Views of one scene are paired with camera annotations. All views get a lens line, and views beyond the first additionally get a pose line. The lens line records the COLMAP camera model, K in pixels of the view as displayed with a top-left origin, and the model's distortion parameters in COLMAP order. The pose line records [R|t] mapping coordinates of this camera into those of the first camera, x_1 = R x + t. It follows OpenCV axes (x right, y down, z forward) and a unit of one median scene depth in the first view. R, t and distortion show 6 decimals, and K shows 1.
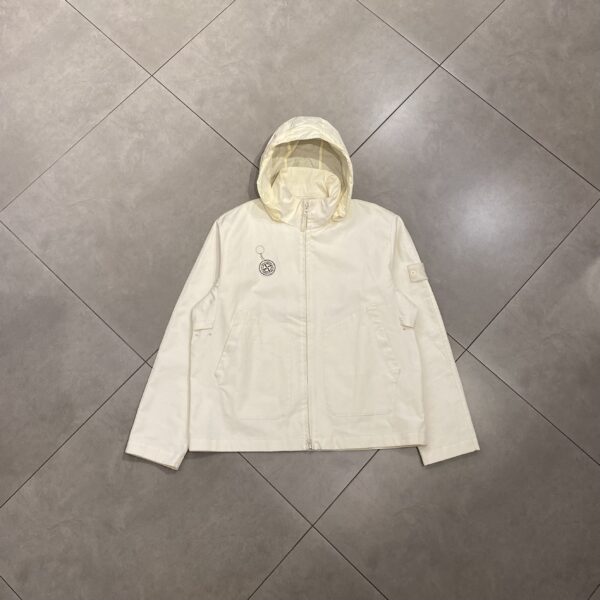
lens RADIAL K [[961.3, 0, 264.4], [0, 961.3, 300.3], [0, 0, 1]] dist [0.171773, -1.095913]
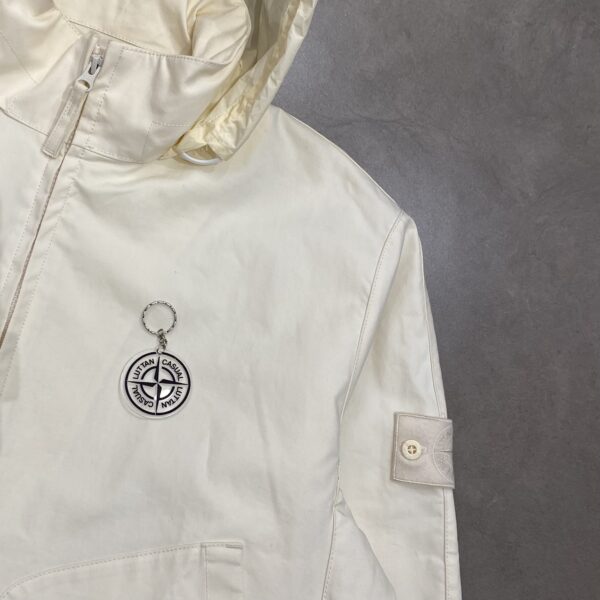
lens RADIAL K [[961.3, 0, 264.4], [0, 961.3, 300.3], [0, 0, 1]] dist [0.171773, -1.095913]
pose [[0.925760, 0.303496, 0.225519, 0.046632], [-0.306613, 0.951581, -0.021953, -0.047880], [-0.221263, -0.048824, 0.973991, 0.747458]]
